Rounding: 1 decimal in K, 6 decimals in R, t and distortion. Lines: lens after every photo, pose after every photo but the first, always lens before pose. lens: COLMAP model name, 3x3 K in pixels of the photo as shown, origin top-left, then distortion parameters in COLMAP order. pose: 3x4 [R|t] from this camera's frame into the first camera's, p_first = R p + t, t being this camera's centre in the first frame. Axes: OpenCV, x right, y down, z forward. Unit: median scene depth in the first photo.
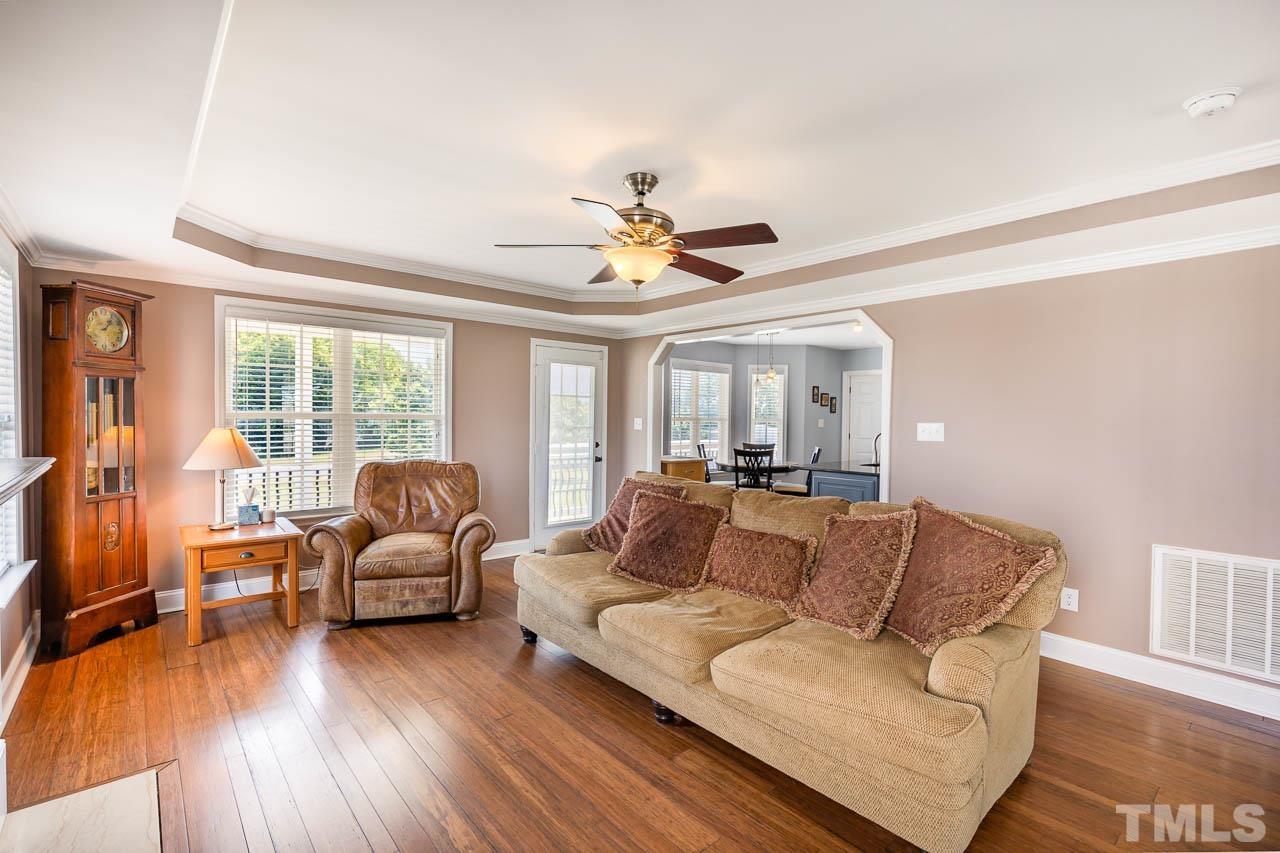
lens RADIAL K [[578.4, 0, 632.3], [0, 578.4, 421.2], [0, 0, 1]] dist [0.001425, 0.000155]
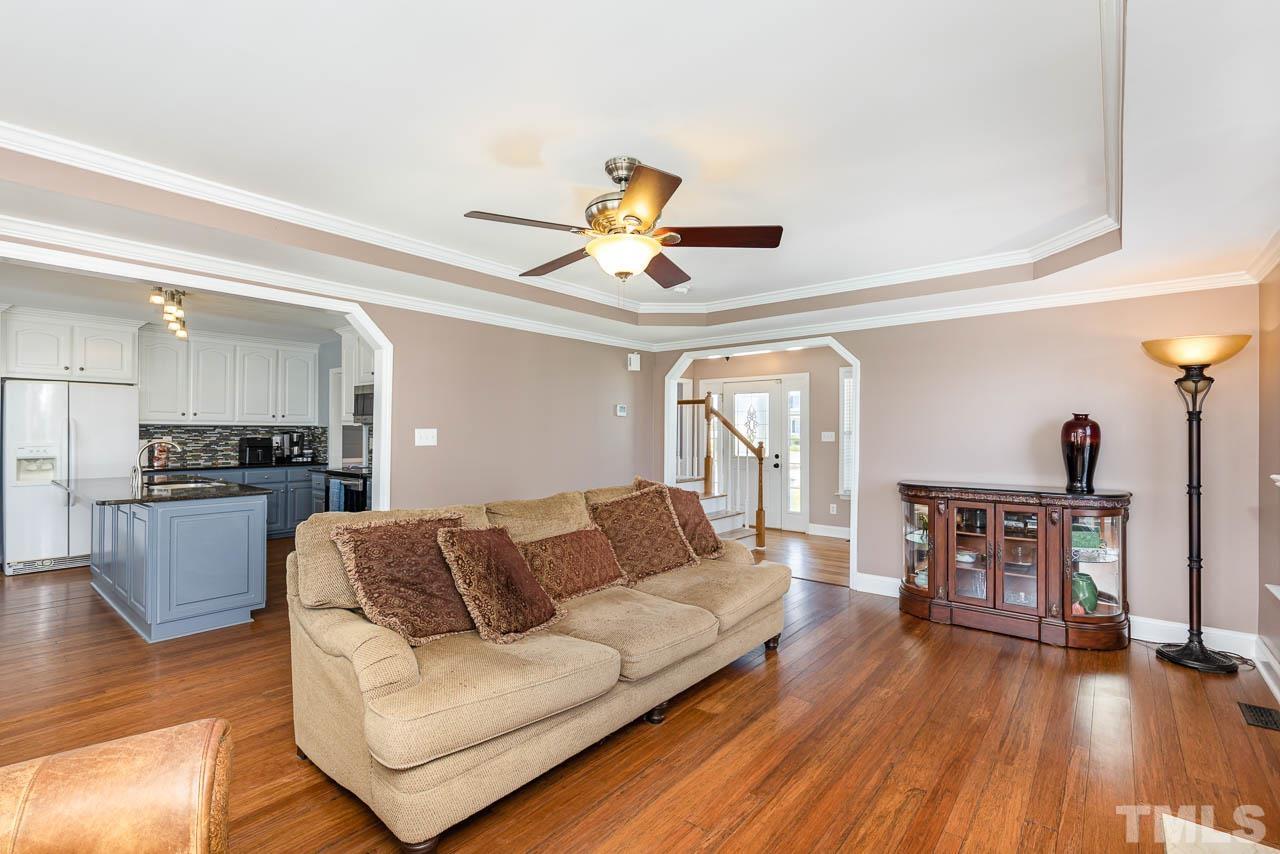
lens RADIAL K [[578.4, 0, 632.3], [0, 578.4, 421.7], [0, 0, 1]] dist [0.001425, 0.000155]
pose [[-0.161835, 0.005647, 0.986802, -1.009560], [-0.000258, 0.999983, -0.005765, -0.006419], [-0.986818, -0.001188, -0.161831, 1.280059]]
